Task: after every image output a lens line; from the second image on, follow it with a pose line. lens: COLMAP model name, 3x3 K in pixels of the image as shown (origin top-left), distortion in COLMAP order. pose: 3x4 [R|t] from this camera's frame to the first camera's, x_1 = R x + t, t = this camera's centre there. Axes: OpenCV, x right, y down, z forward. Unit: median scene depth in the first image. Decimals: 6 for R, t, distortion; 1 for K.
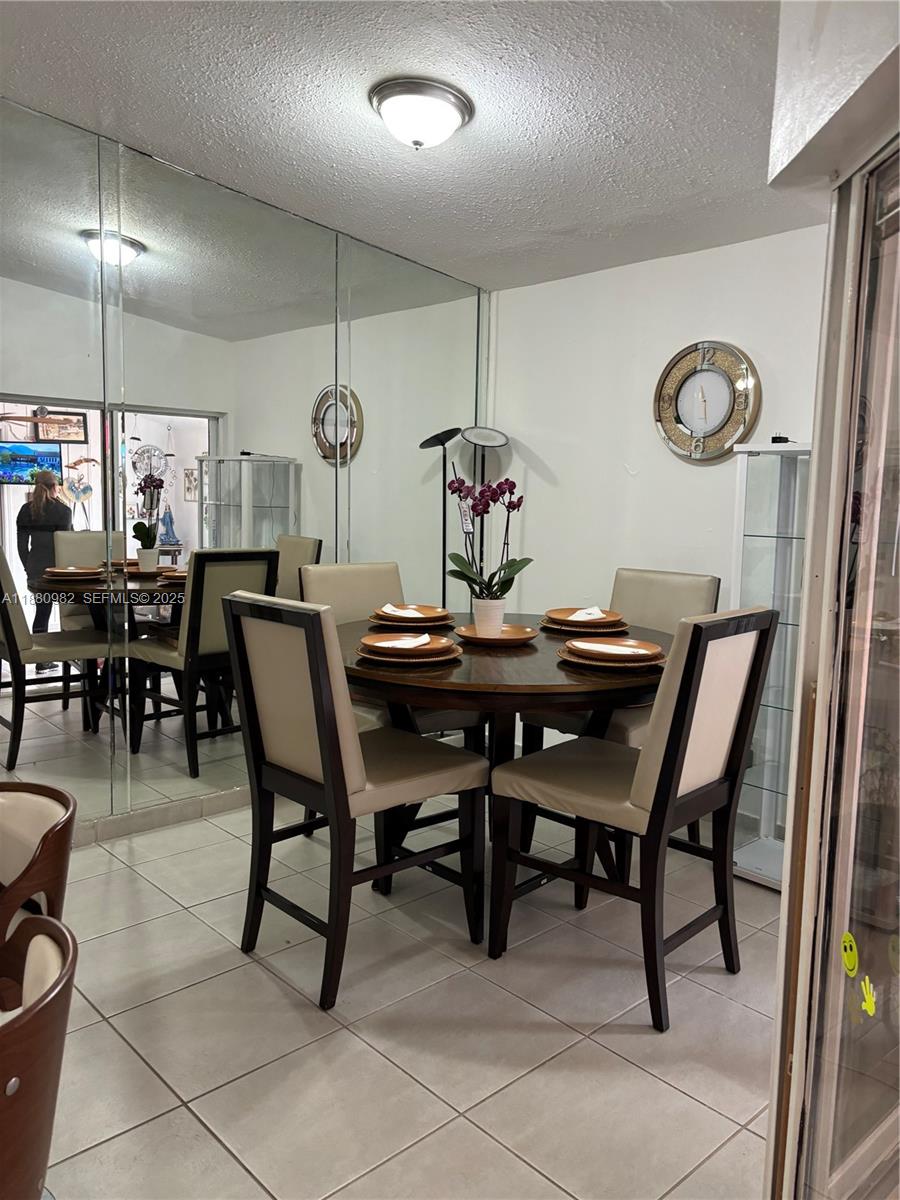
lens RADIAL K [[906.0, 0, 455.1], [0, 906.0, 597.1], [0, 0, 1]] dist [0.051837, -0.057546]
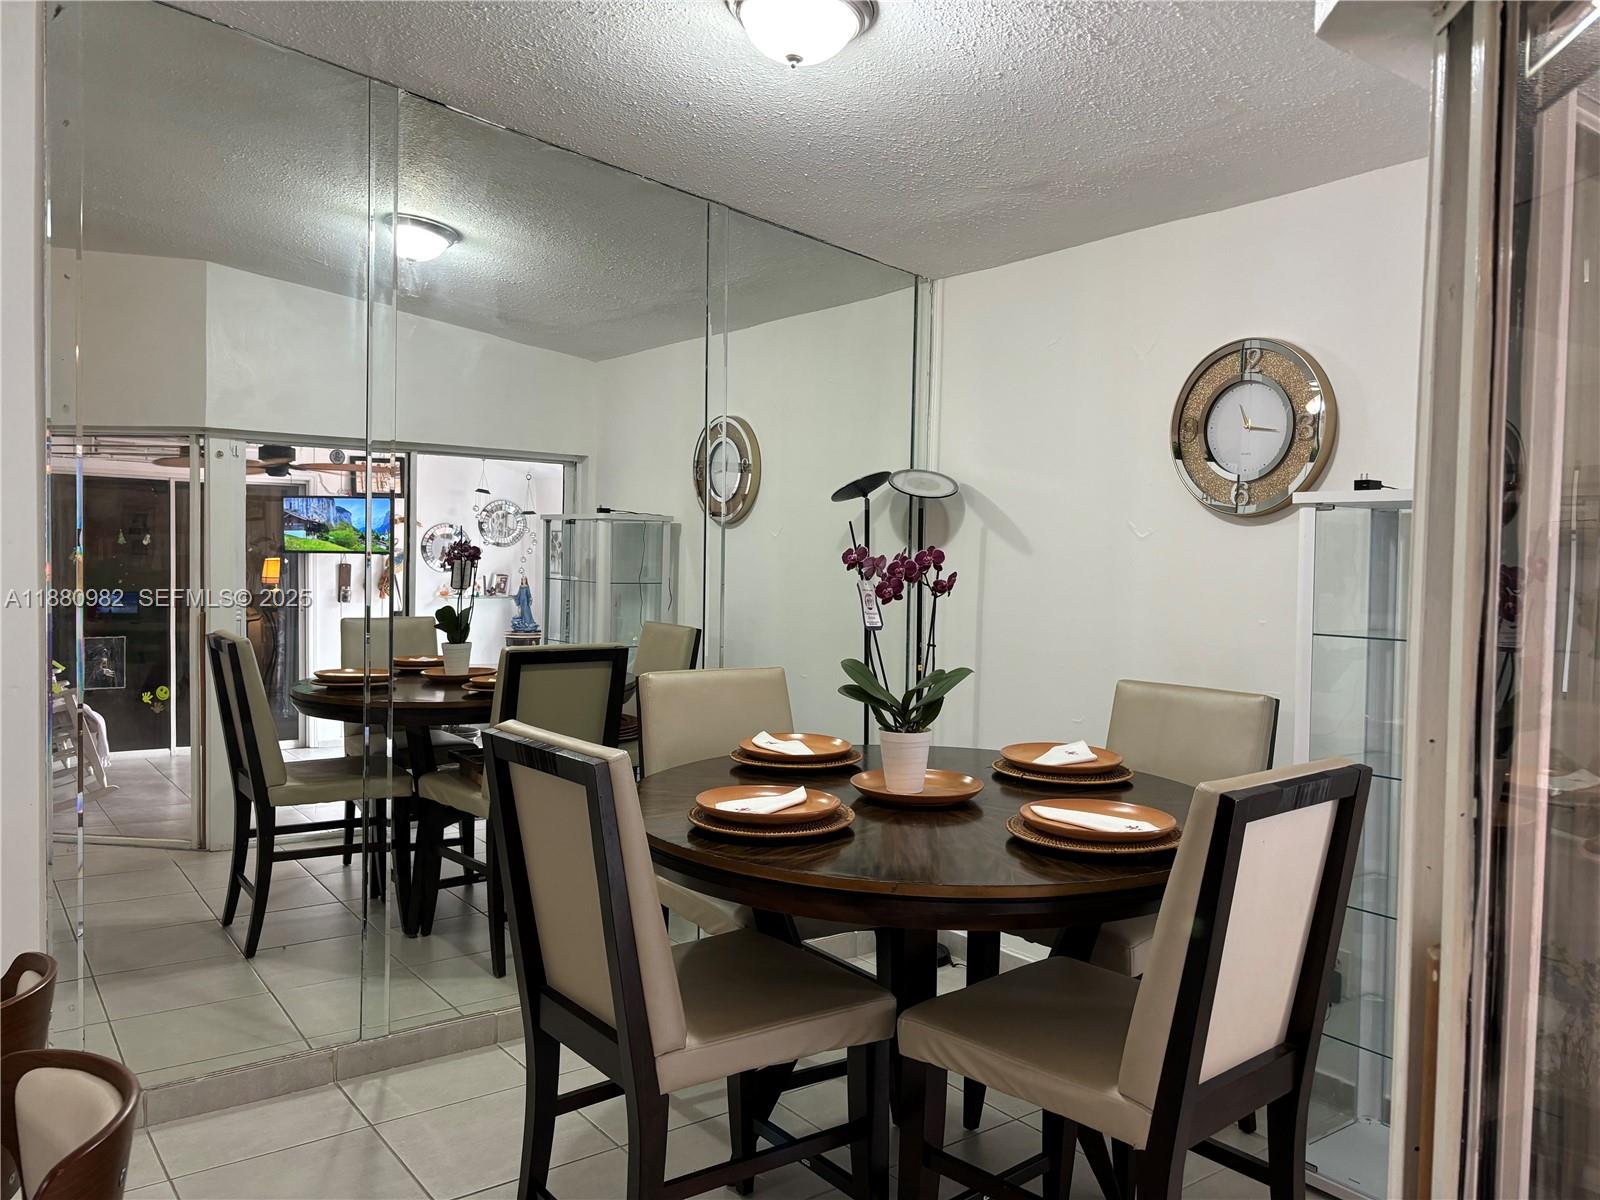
lens RADIAL K [[1207.9, 0, 796.8], [0, 1207.9, 597.6], [0, 0, 1]] dist [0.051837, -0.057546]
pose [[0.994219, 0.000211, -0.107370, 0.048378], [-0.008958, 0.996675, -0.080991, -0.020538], [0.106996, 0.081485, 0.990915, 0.115381]]
